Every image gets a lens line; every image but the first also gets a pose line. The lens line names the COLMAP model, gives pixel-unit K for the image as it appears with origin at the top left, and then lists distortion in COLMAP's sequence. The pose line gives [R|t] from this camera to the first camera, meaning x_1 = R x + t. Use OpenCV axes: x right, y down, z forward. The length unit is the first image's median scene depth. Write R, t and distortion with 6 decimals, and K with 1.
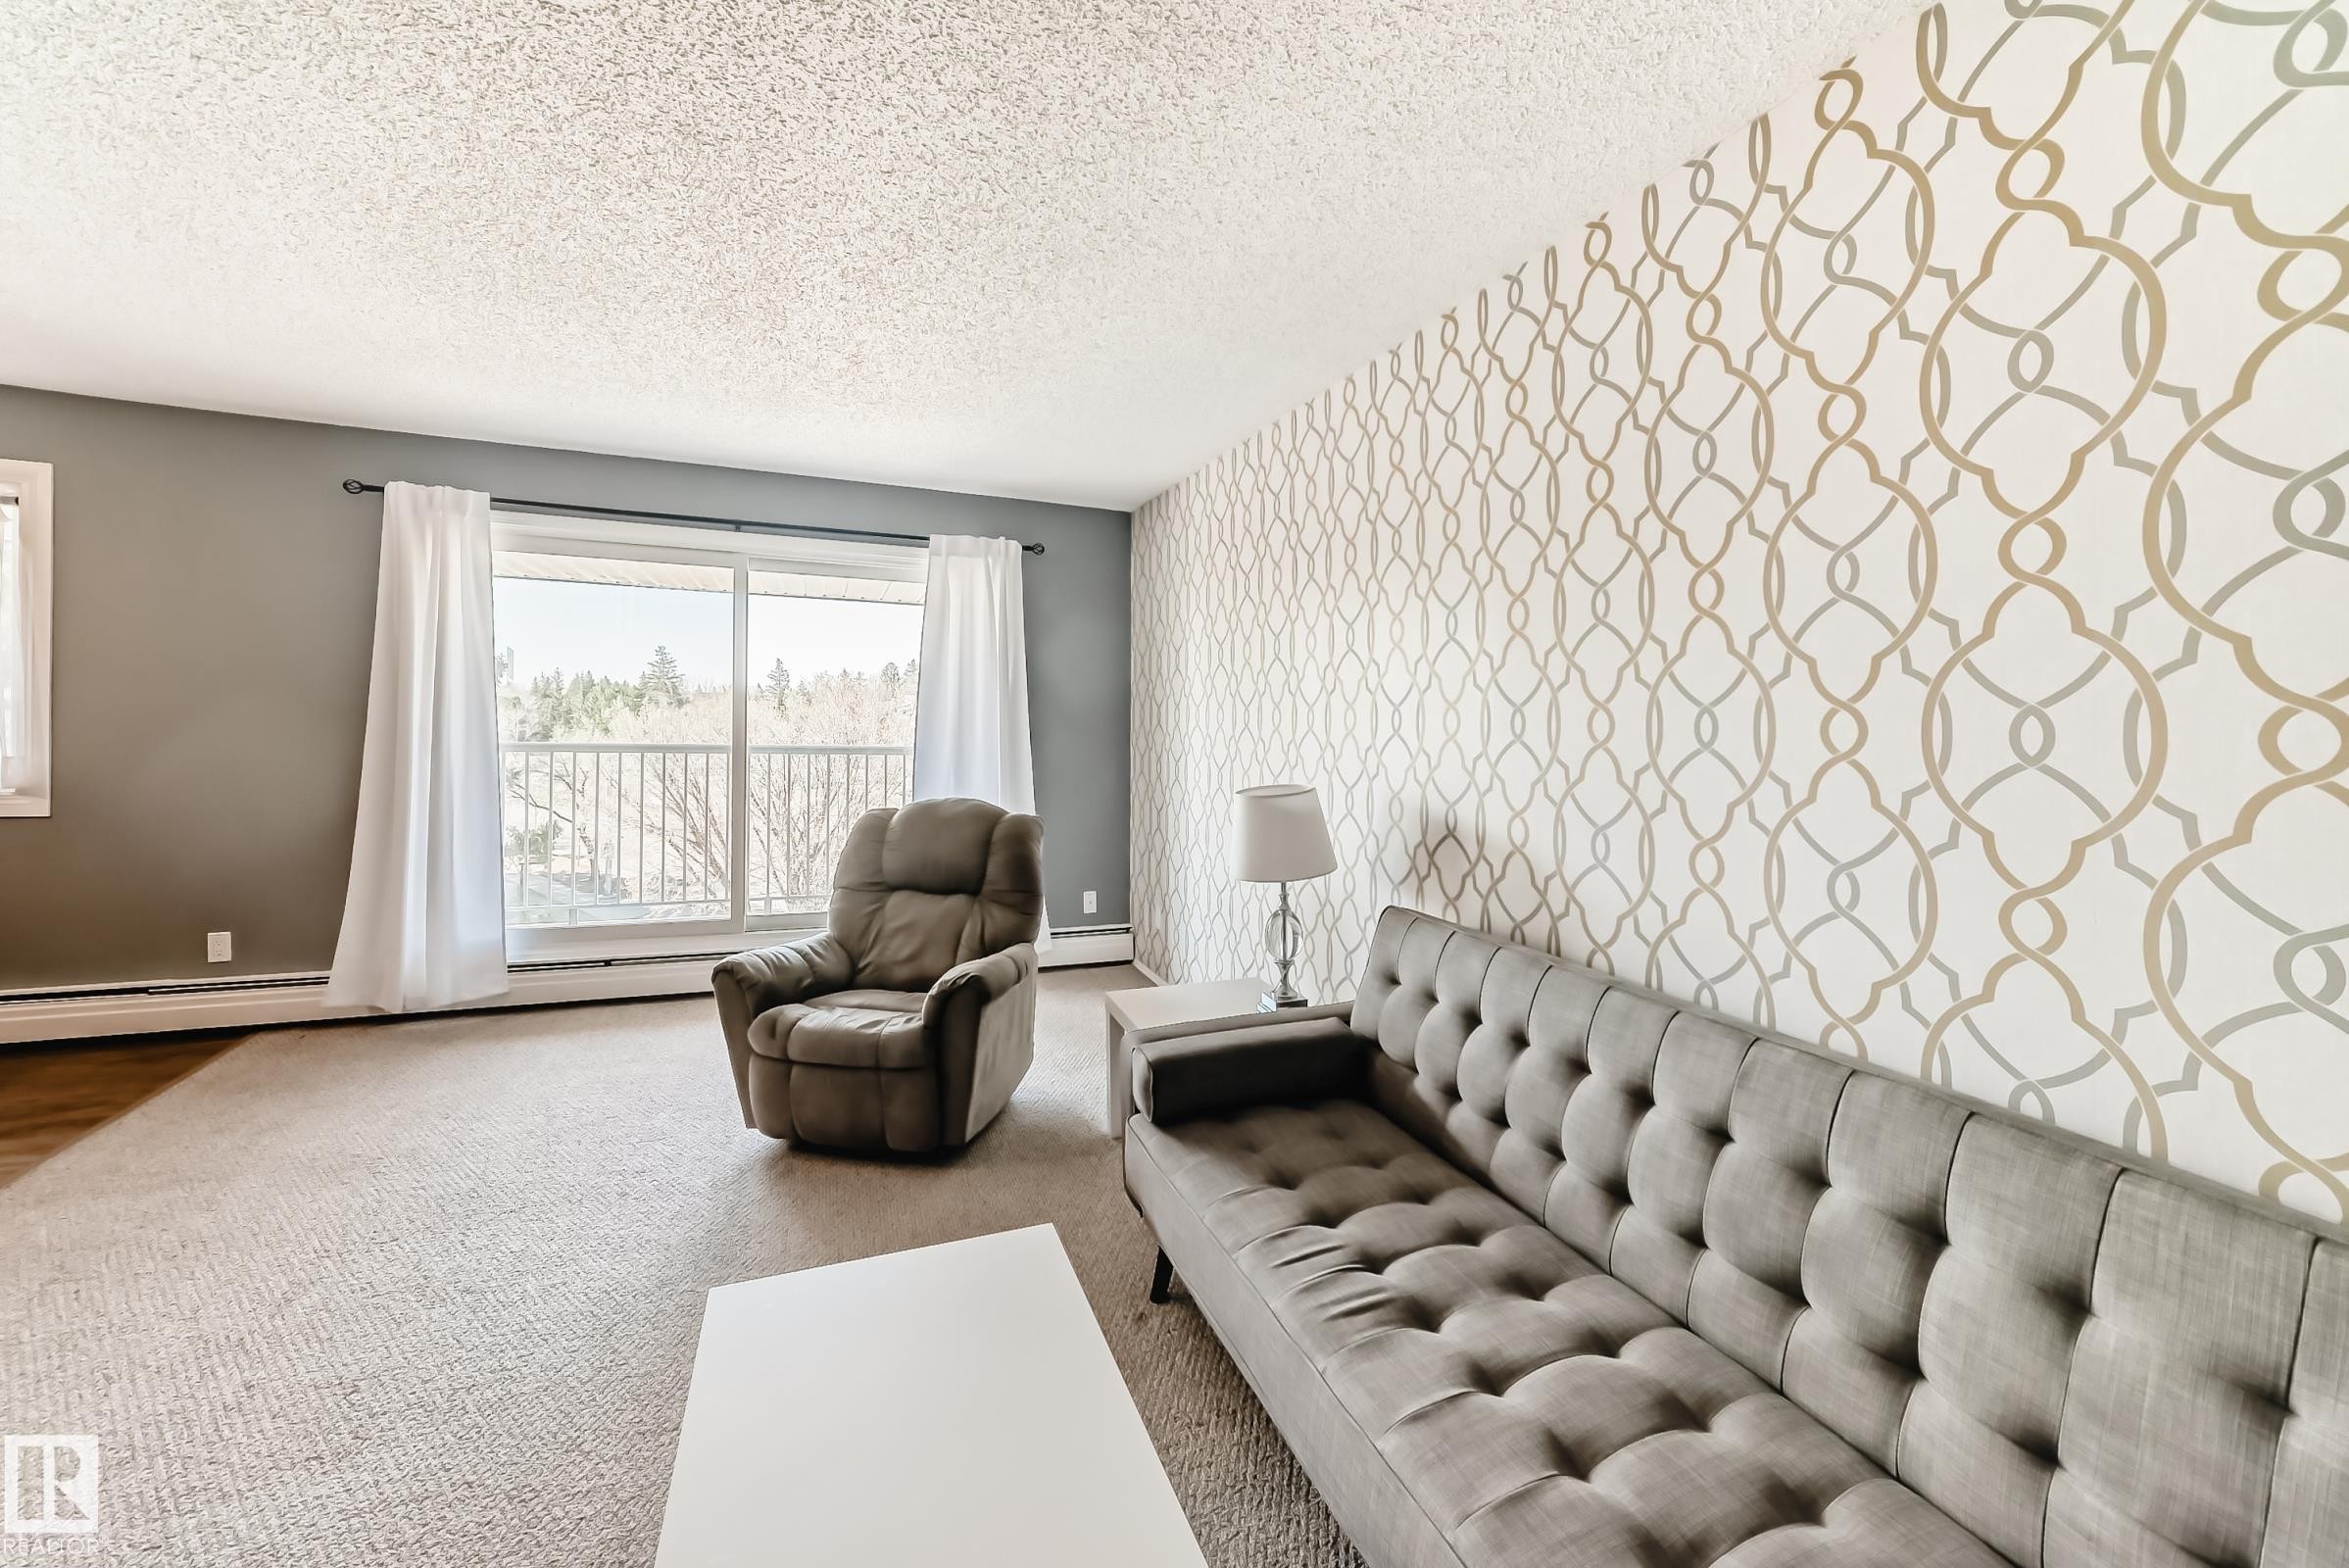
lens RADIAL K [[1024.1, 0, 1159.3], [0, 1024.1, 714.1], [0, 0, 1]] dist [-0.008214, 0.002971]
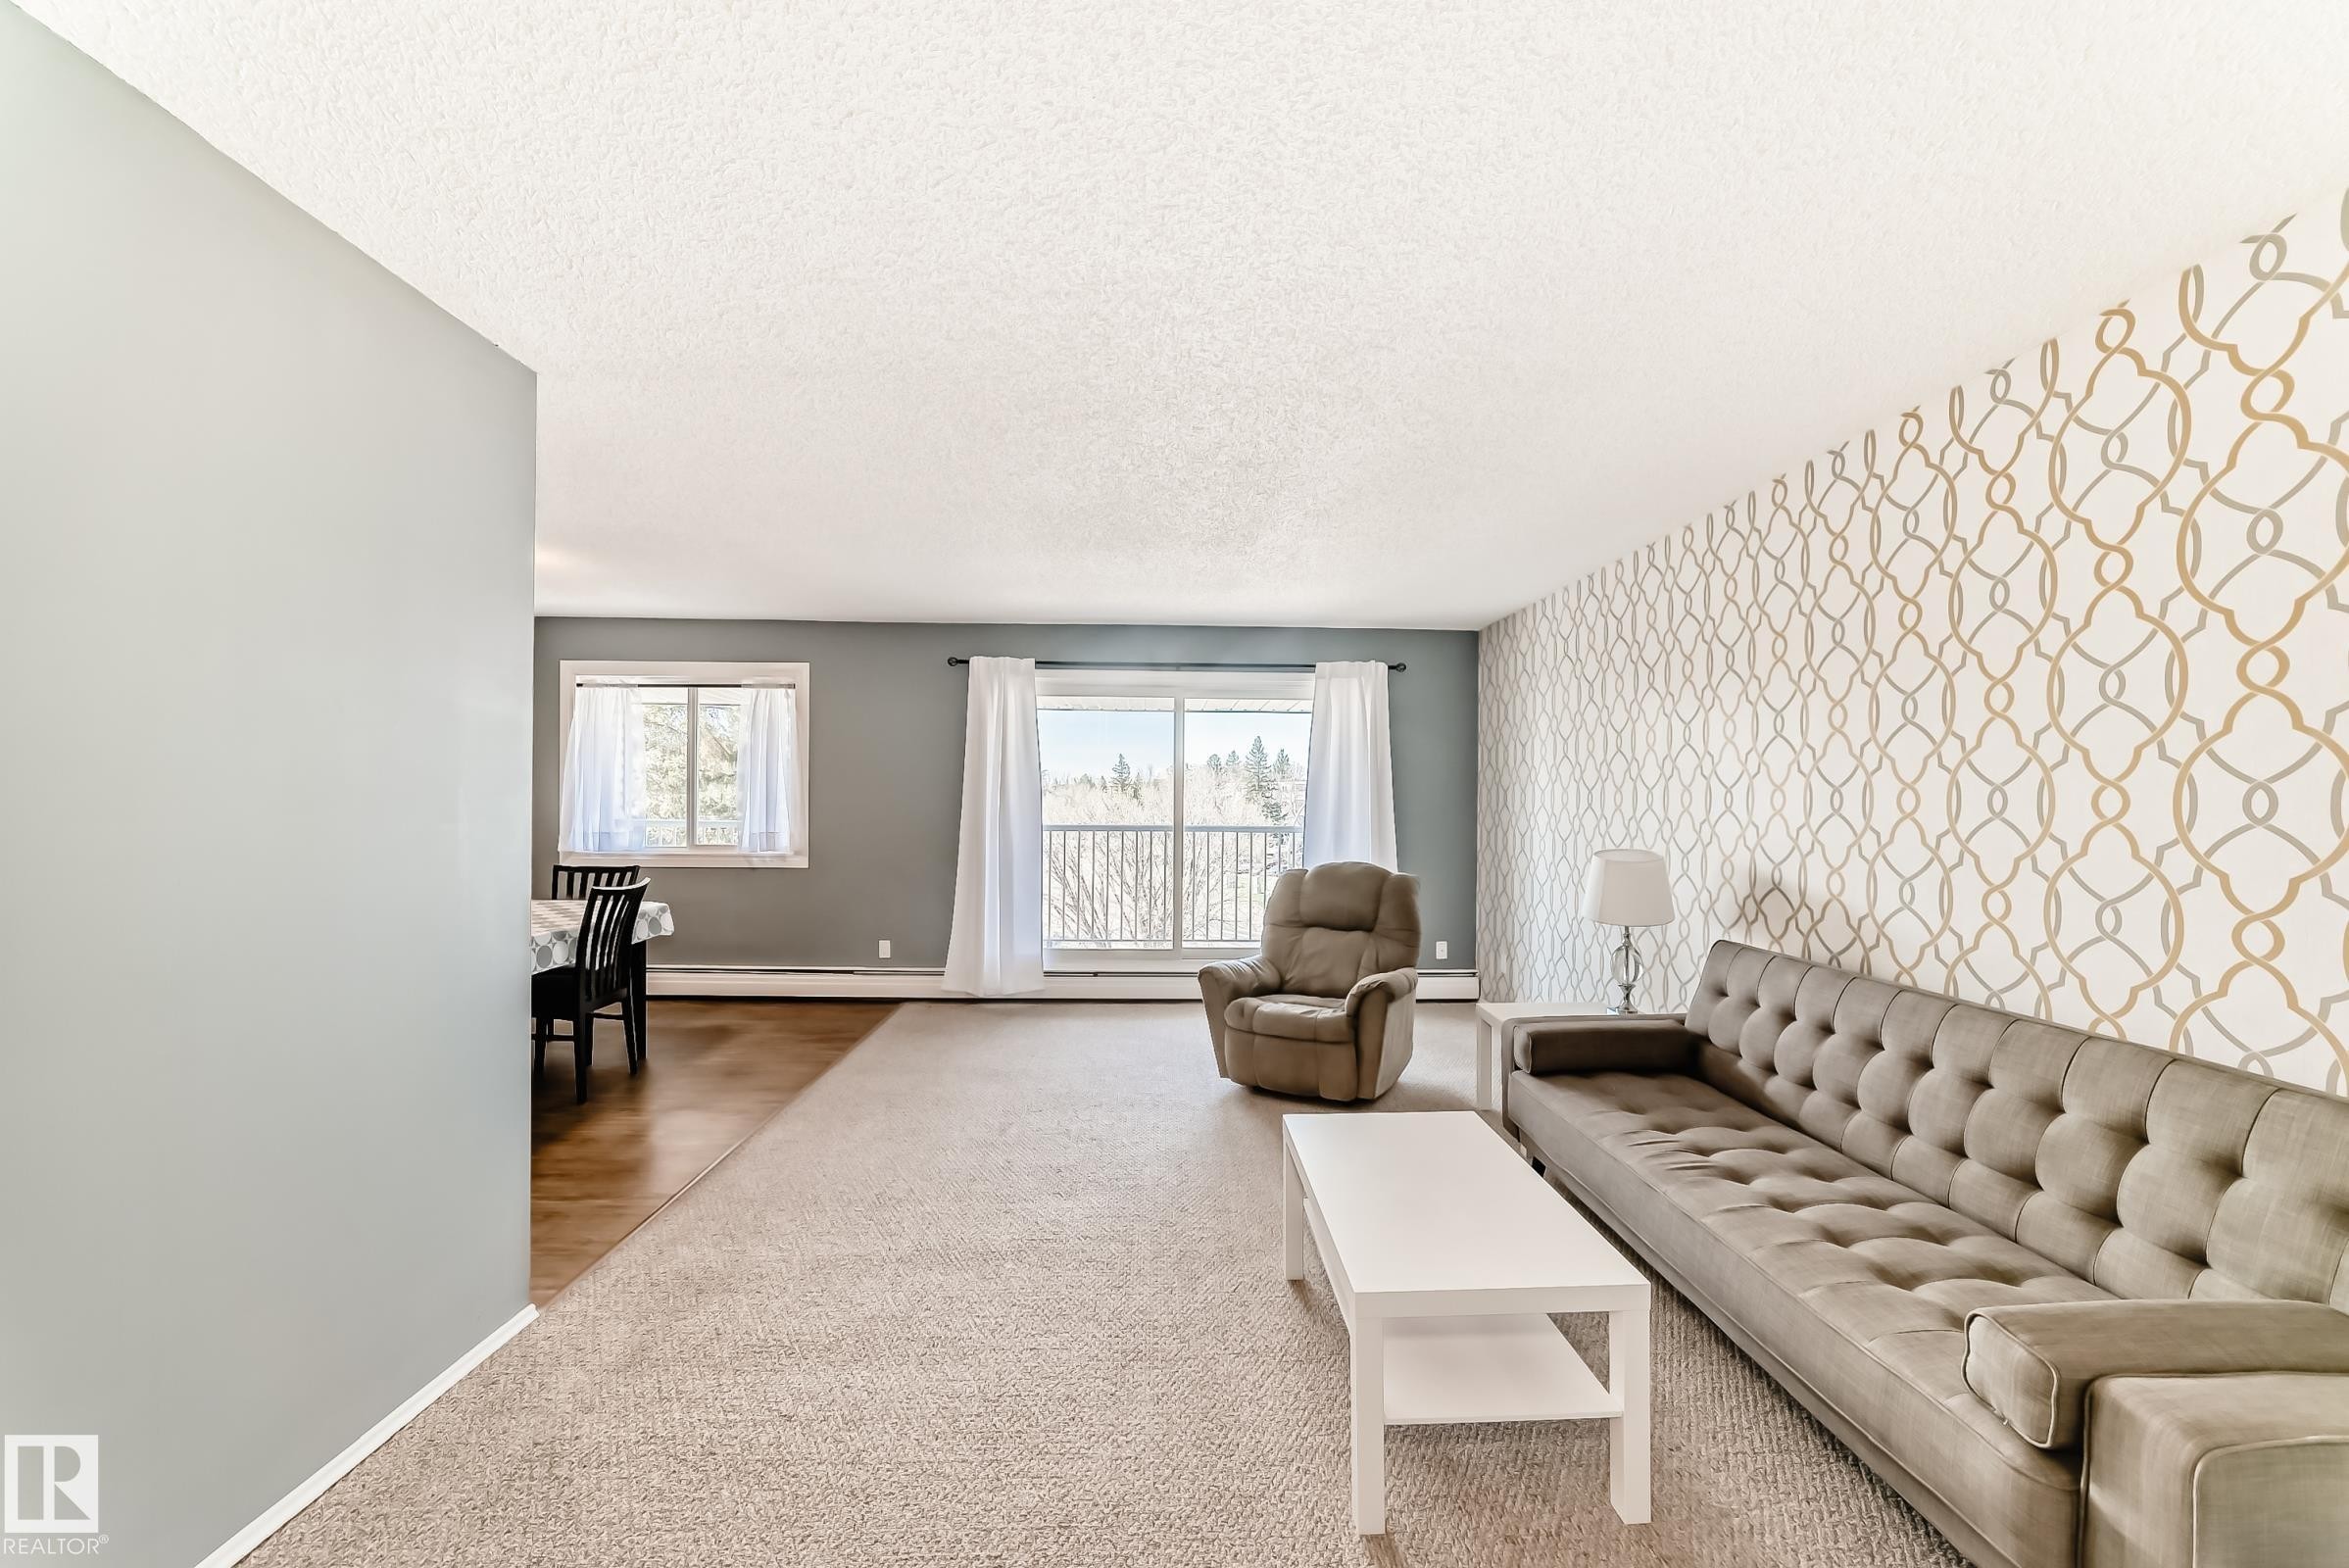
lens RADIAL K [[890.7, 0, 1125.2], [0, 890.7, 837.8], [0, 0, 1]] dist [-0.014214, 0.005368]
pose [[0.929292, 0.000043, -0.369347, -0.078667], [0.015713, 0.999090, 0.039653, -0.002400], [0.369012, -0.042652, 0.928445, -0.403184]]
